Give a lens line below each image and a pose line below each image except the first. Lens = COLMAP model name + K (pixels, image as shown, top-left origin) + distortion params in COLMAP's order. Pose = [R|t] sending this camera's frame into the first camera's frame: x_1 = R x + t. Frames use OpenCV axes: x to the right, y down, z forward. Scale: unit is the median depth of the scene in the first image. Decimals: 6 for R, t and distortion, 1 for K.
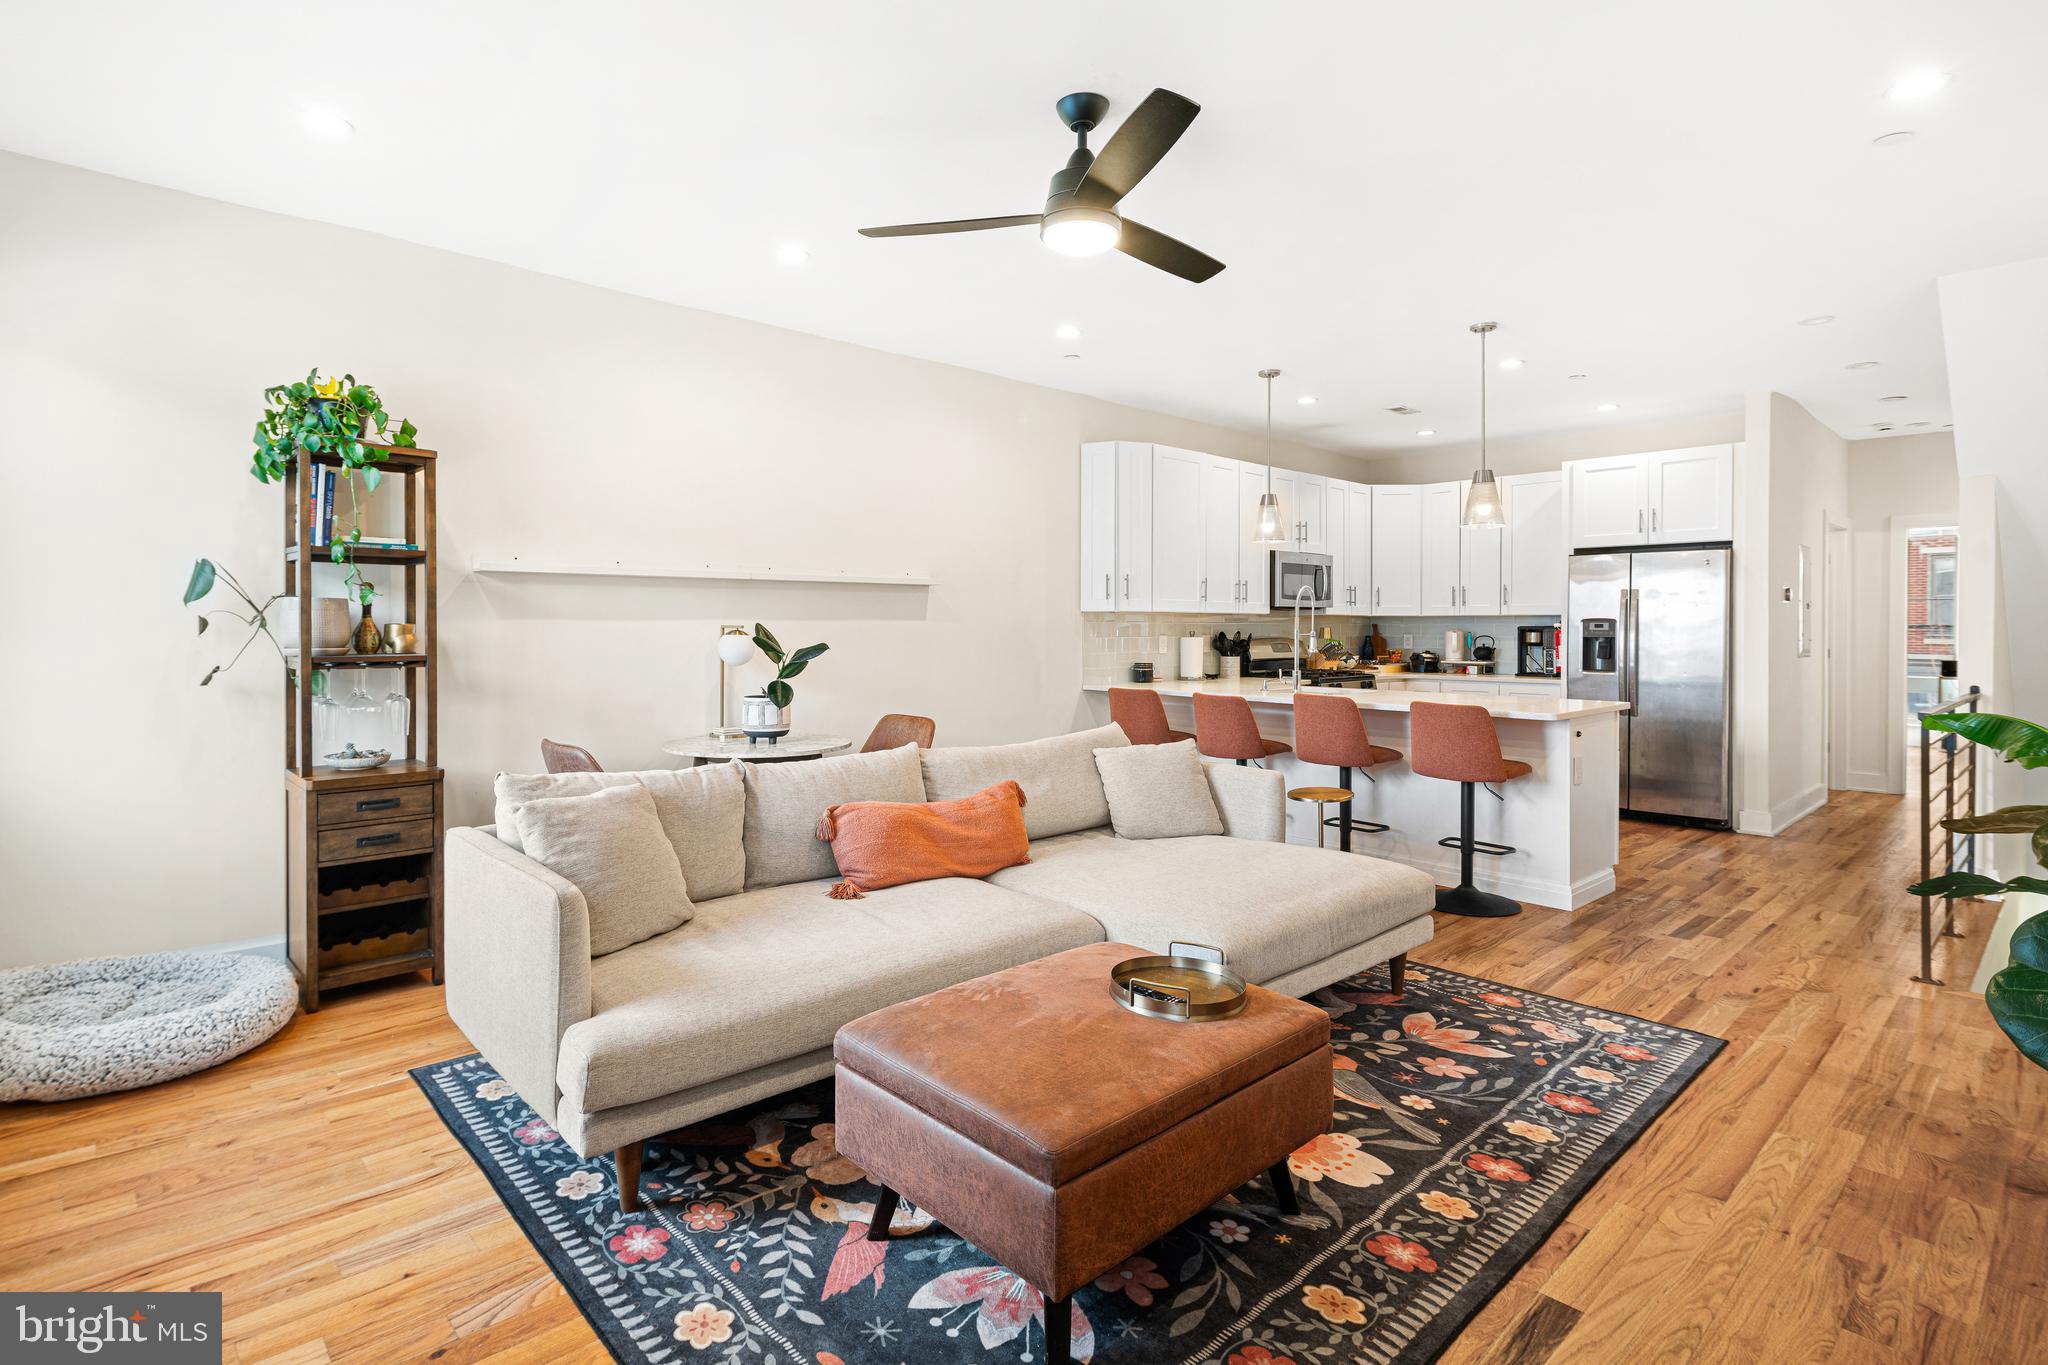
lens RADIAL K [[1013.3, 0, 998.4], [0, 1013.3, 640.5], [0, 0, 1]] dist [0.002753, -0.004709]
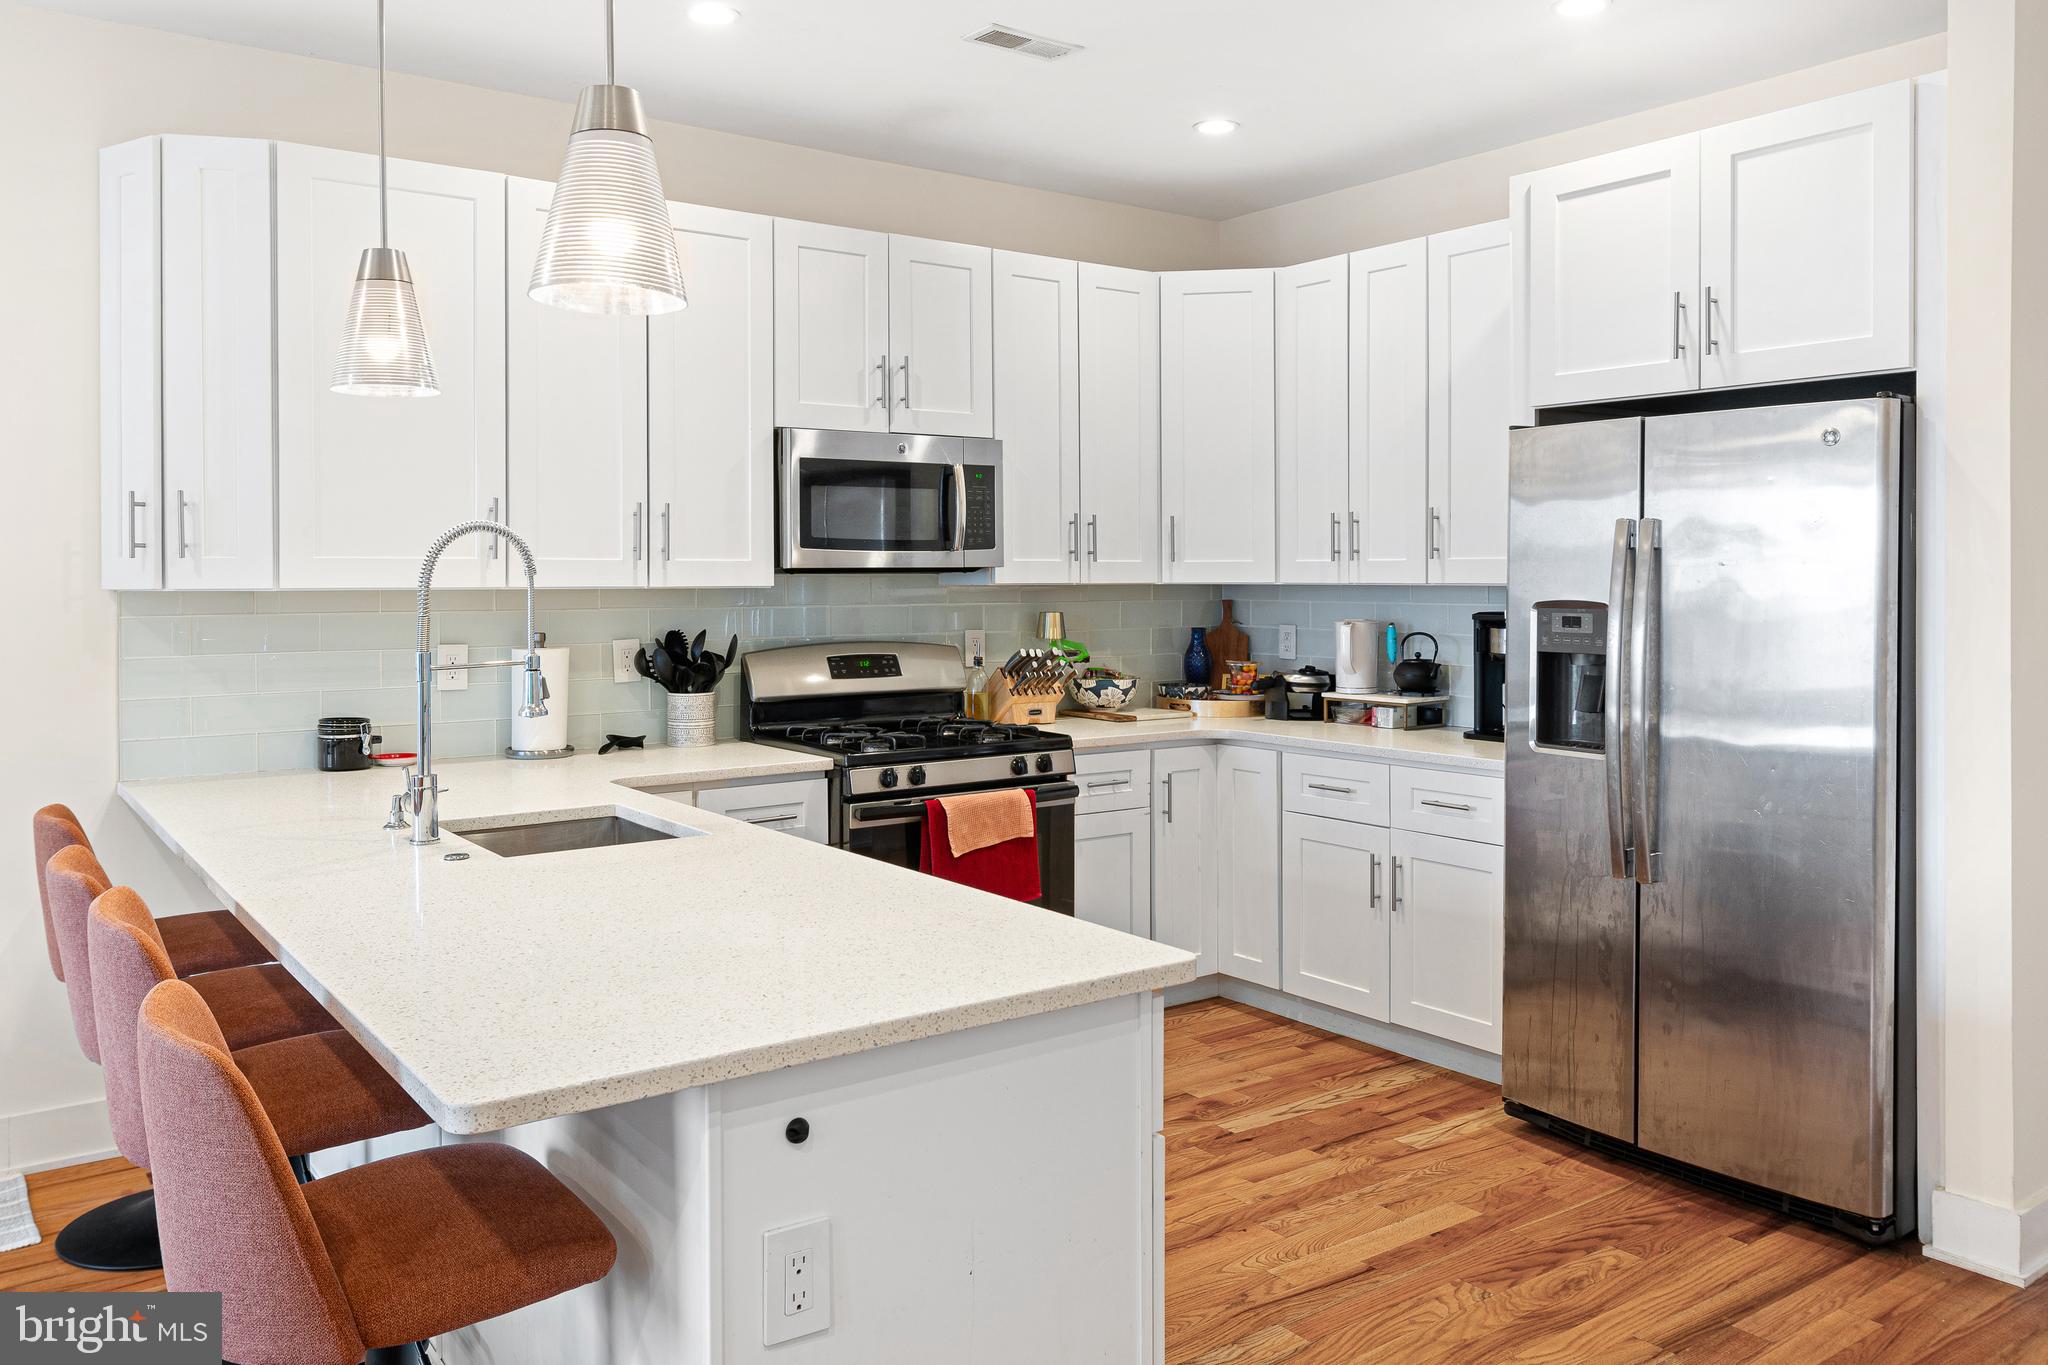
lens RADIAL K [[1537.3, 0, 992.3], [0, 1537.3, 606.1], [0, 0, 1]] dist [0.000800, -0.000415]
pose [[0.993376, -0.001926, -0.114890, 0.447476], [0.002709, 0.999974, 0.006660, -0.023935], [0.114874, -0.006927, 0.993356, 0.432107]]
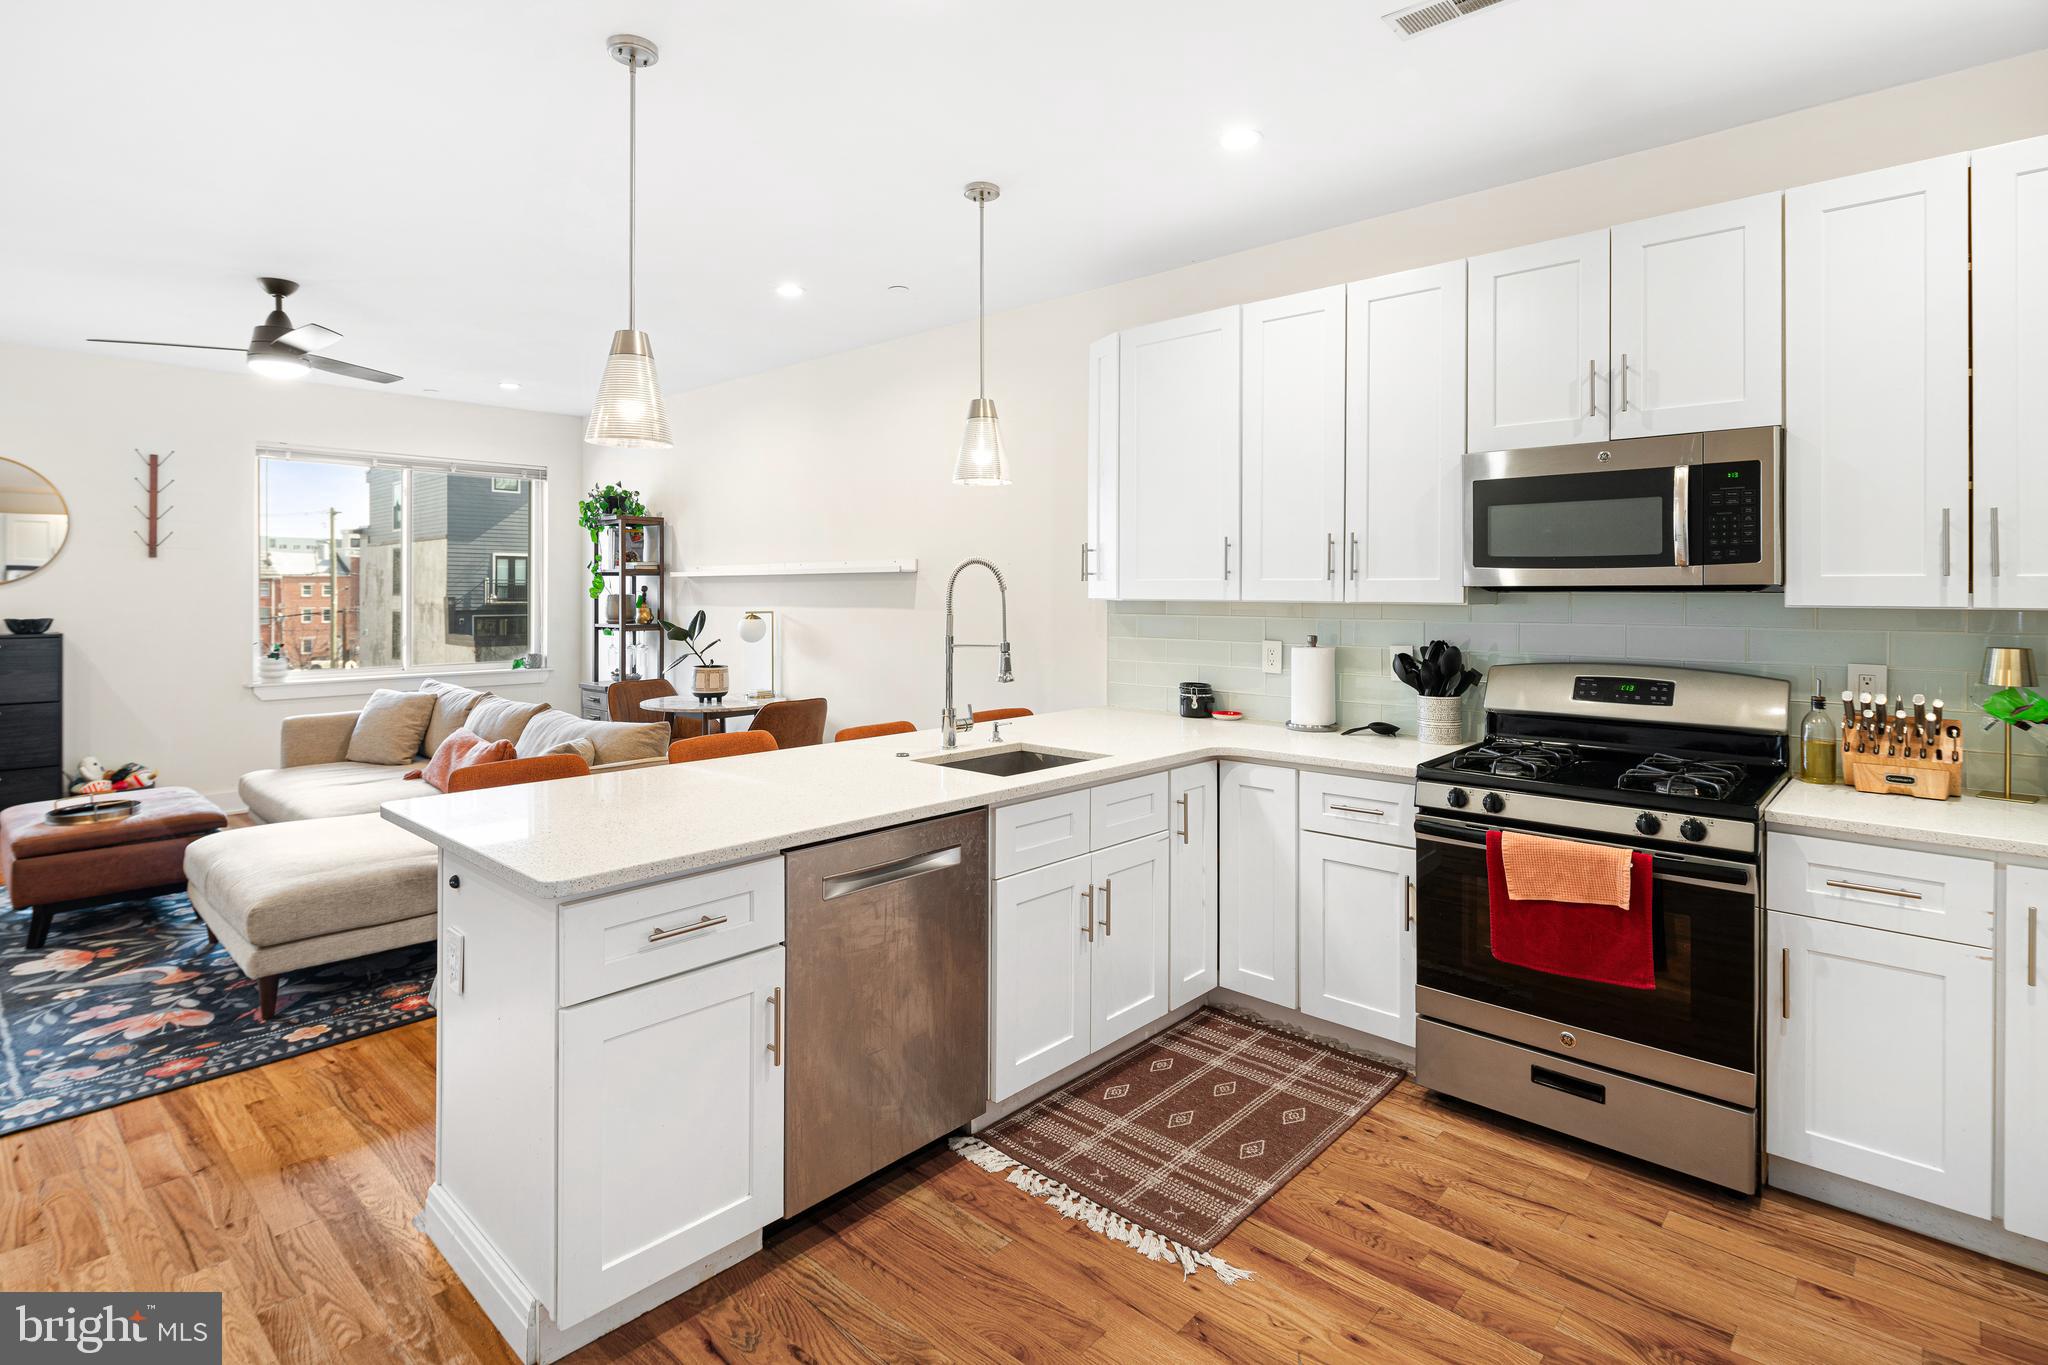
lens RADIAL K [[1013.3, 0, 1020.6], [0, 1013.3, 592.5], [0, 0, 1]] dist [0.002753, -0.004709]
pose [[0.095541, 0.001009, -0.995425, 0.714759], [-0.017514, 0.999846, -0.000668, -0.029135], [0.995271, 0.017498, 0.095544, 0.819419]]
